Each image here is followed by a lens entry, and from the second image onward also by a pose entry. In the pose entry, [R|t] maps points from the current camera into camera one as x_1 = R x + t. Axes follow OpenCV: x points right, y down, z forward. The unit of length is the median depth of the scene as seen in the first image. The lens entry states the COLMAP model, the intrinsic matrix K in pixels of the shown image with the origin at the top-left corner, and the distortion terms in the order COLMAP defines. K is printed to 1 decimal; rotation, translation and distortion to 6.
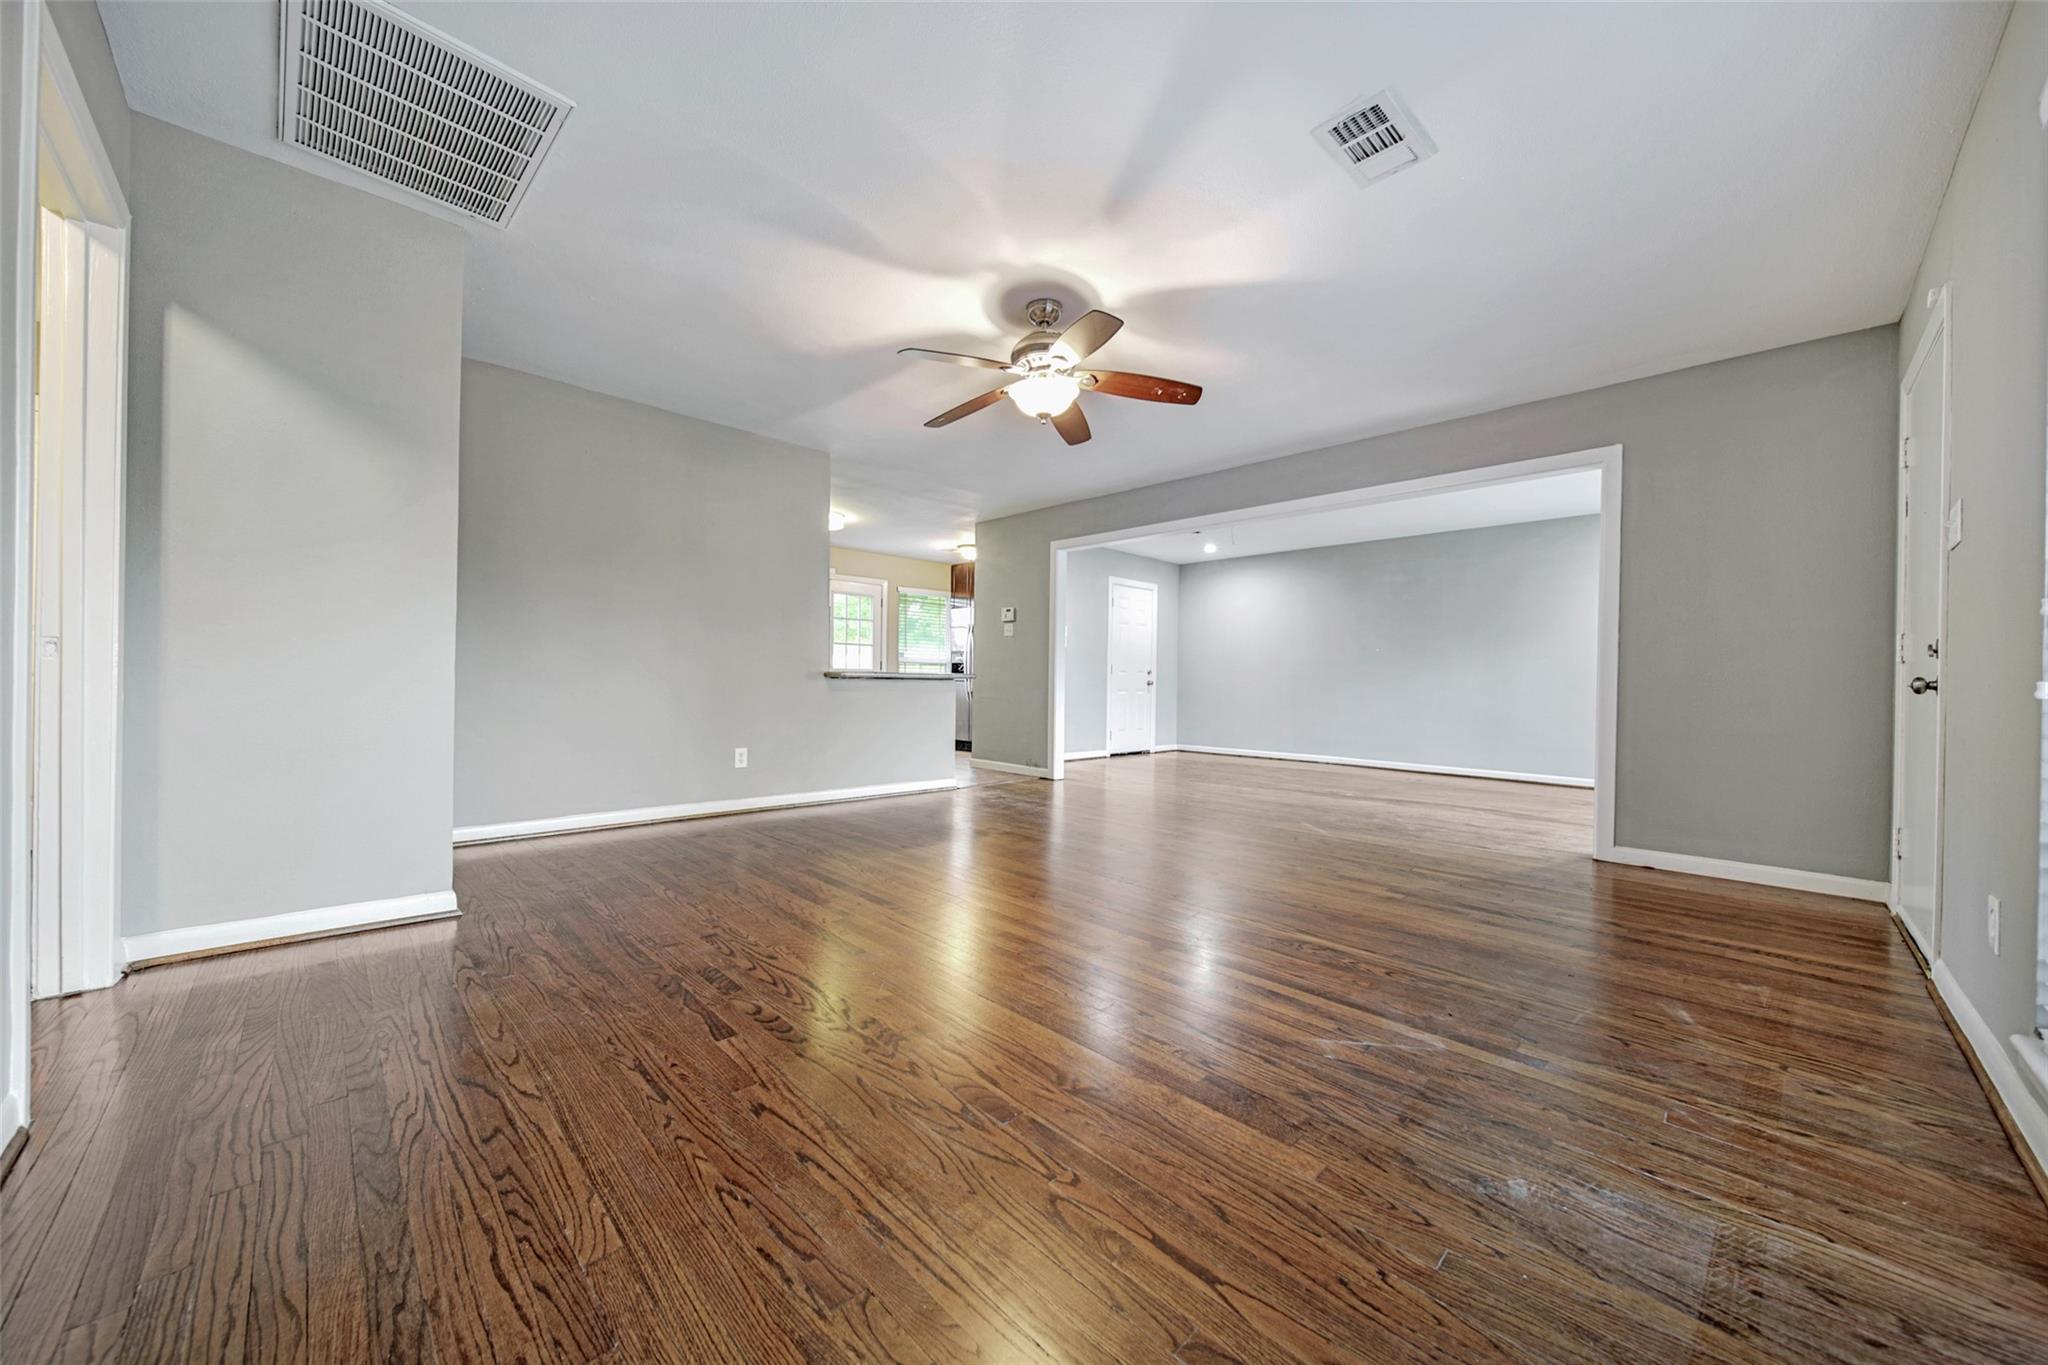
lens RADIAL K [[713.7, 0, 1032.1], [0, 713.7, 680.1], [0, 0, 1]] dist [-0.001995, -0.000250]
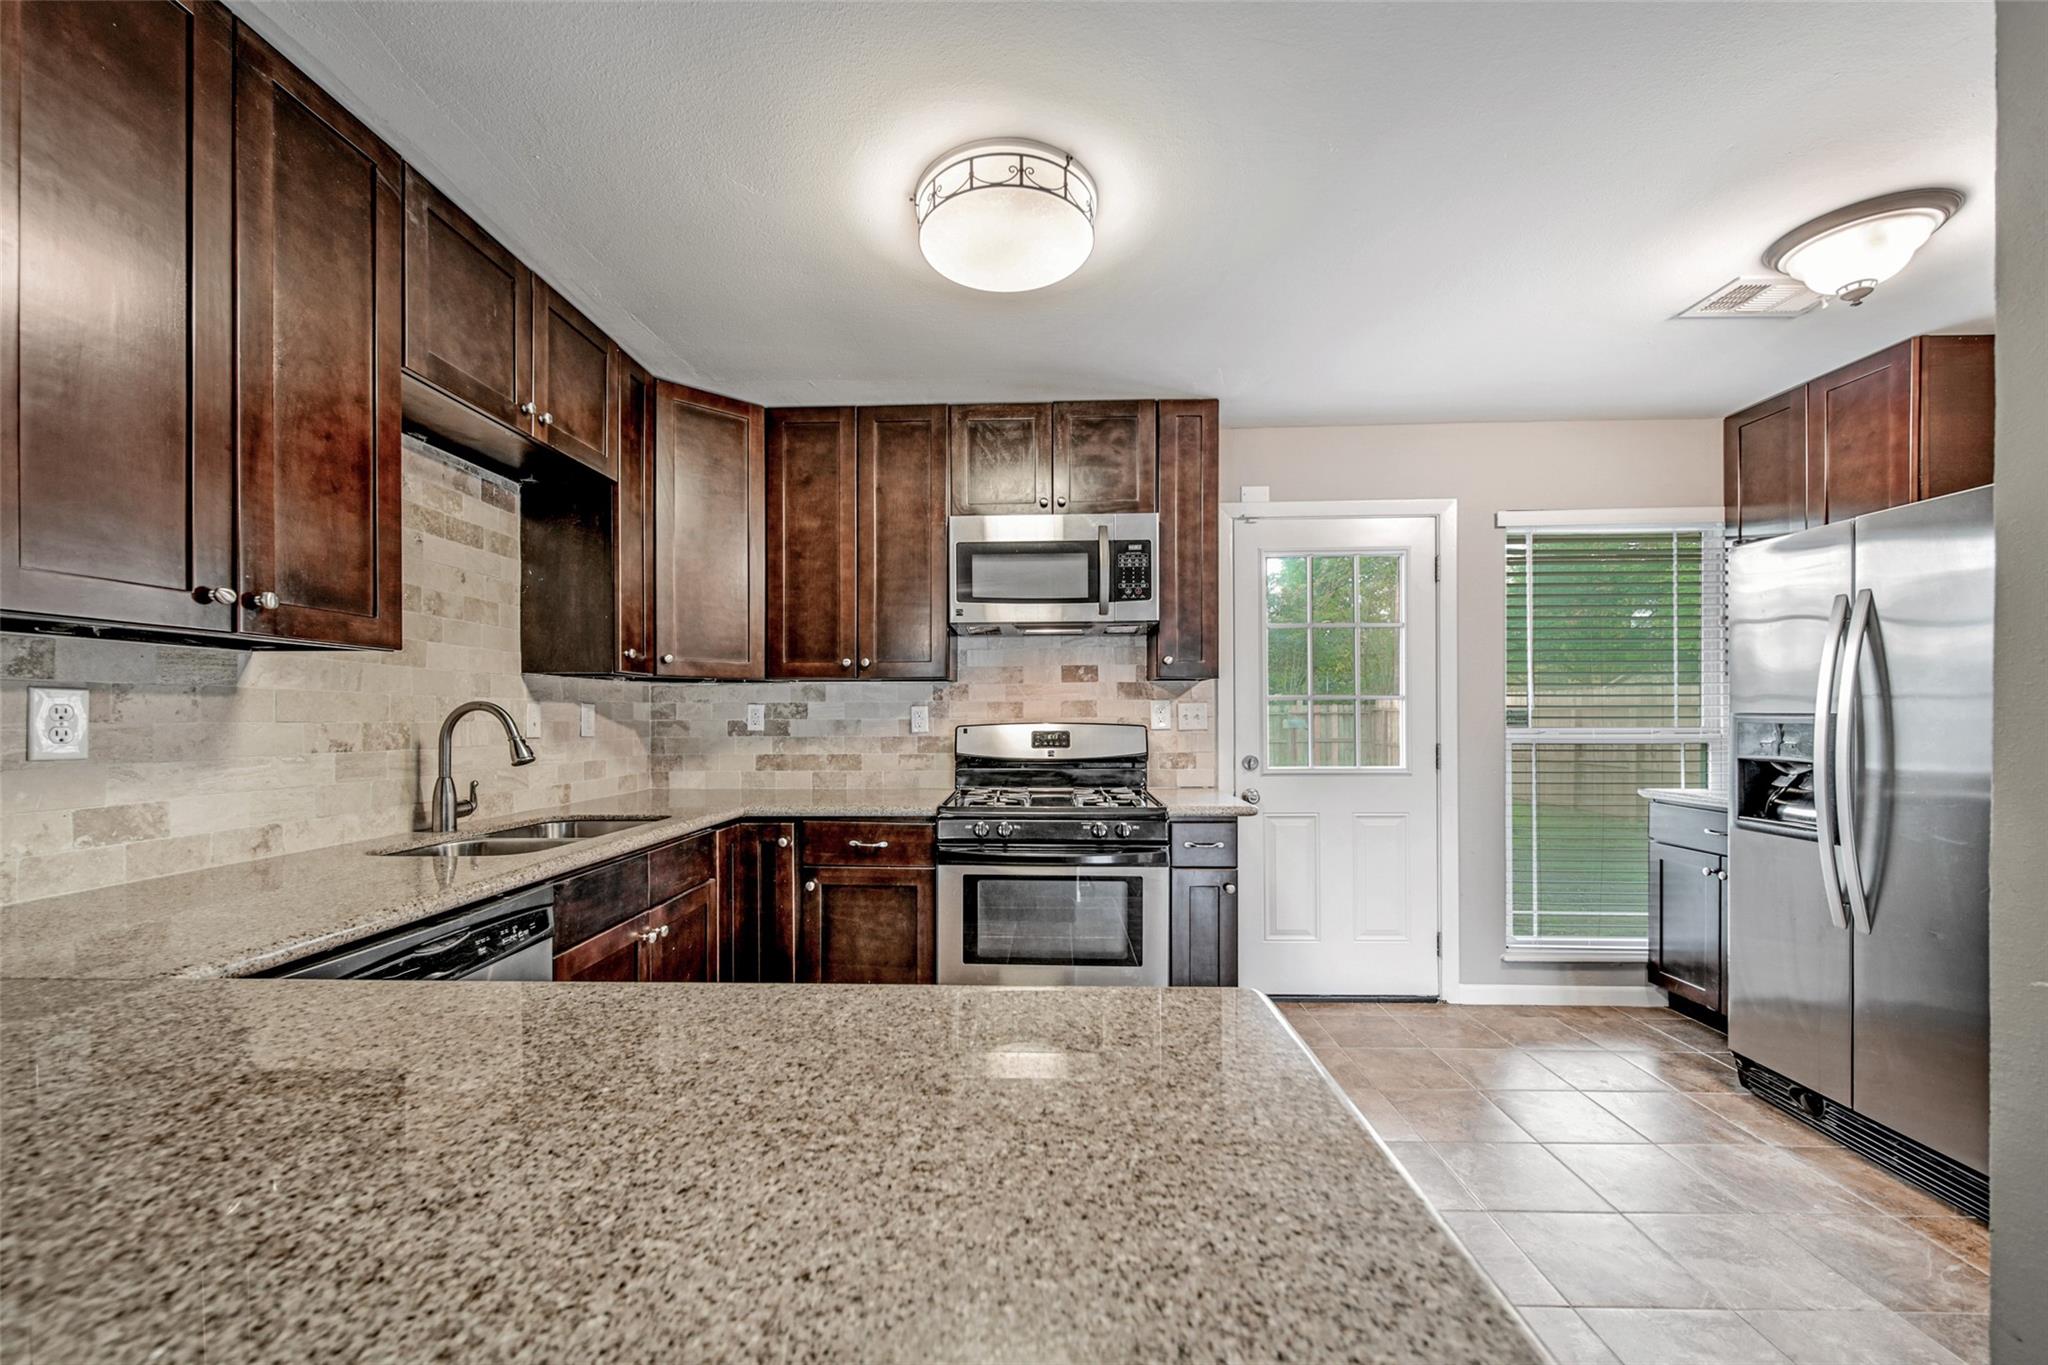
lens RADIAL K [[759.6, 0, 1044.0], [0, 759.6, 718.9], [0, 0, 1]] dist [-0.000509, -0.001406]
pose [[0.691731, -0.014054, -0.722018, -0.397366], [0.016744, 0.999854, -0.003420, -0.184456], [0.721961, -0.009724, 0.691865, 2.891698]]
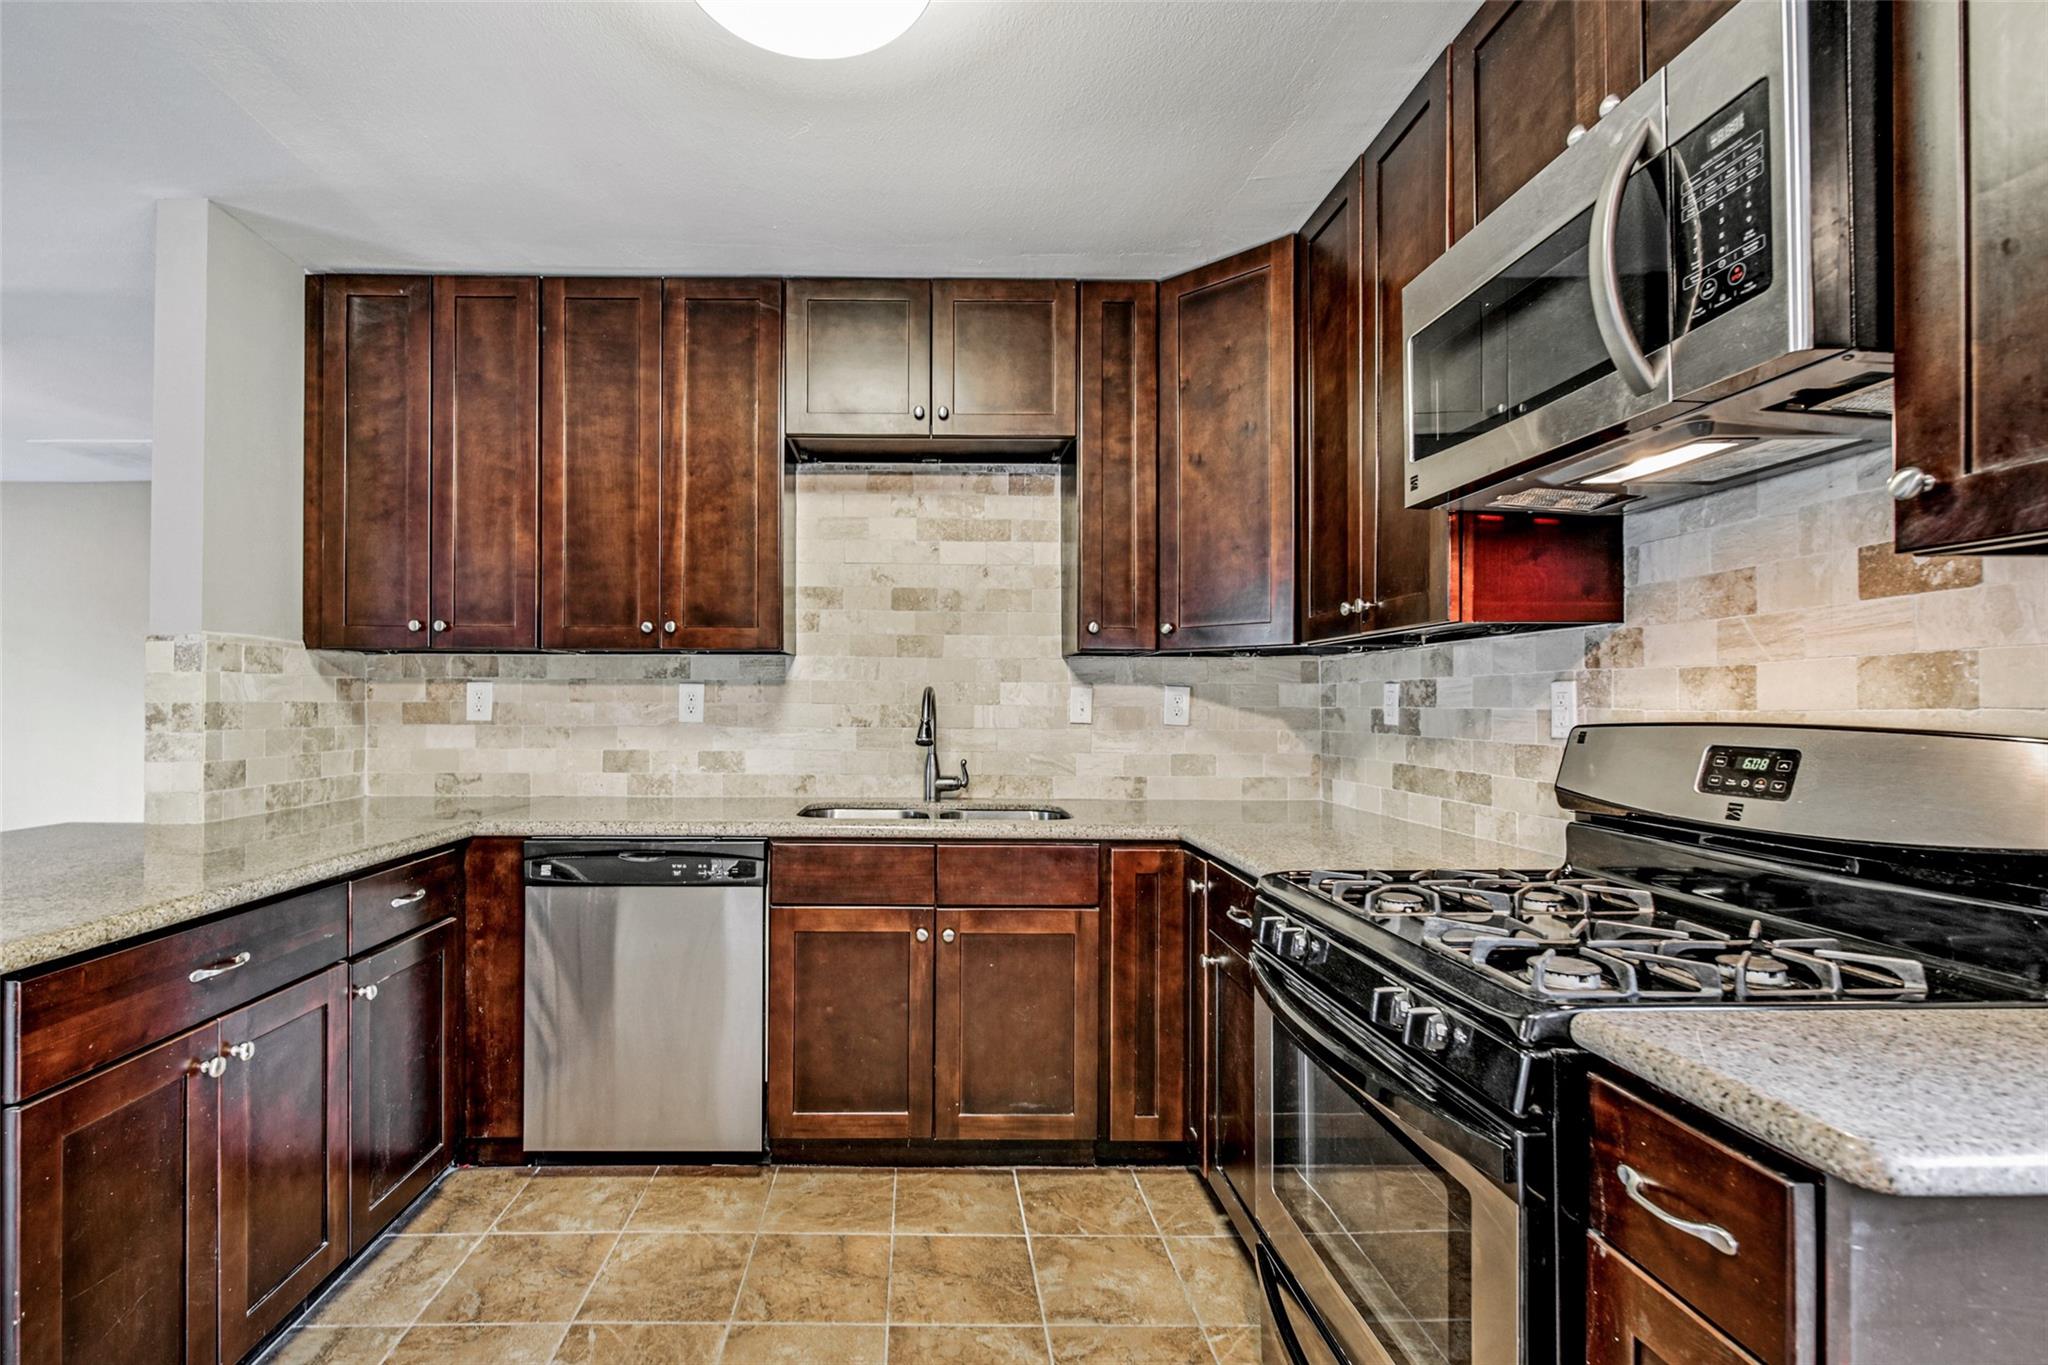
lens RADIAL K [[971.3, 0, 890.5], [0, 971.3, 695.7], [0, 0, 1]] dist [0.000962, 0.000441]
pose [[-0.708408, -0.023234, -0.705421, -0.609995], [-0.011691, 0.999707, -0.021185, -0.179057], [0.705707, -0.006761, -0.708472, 4.099731]]
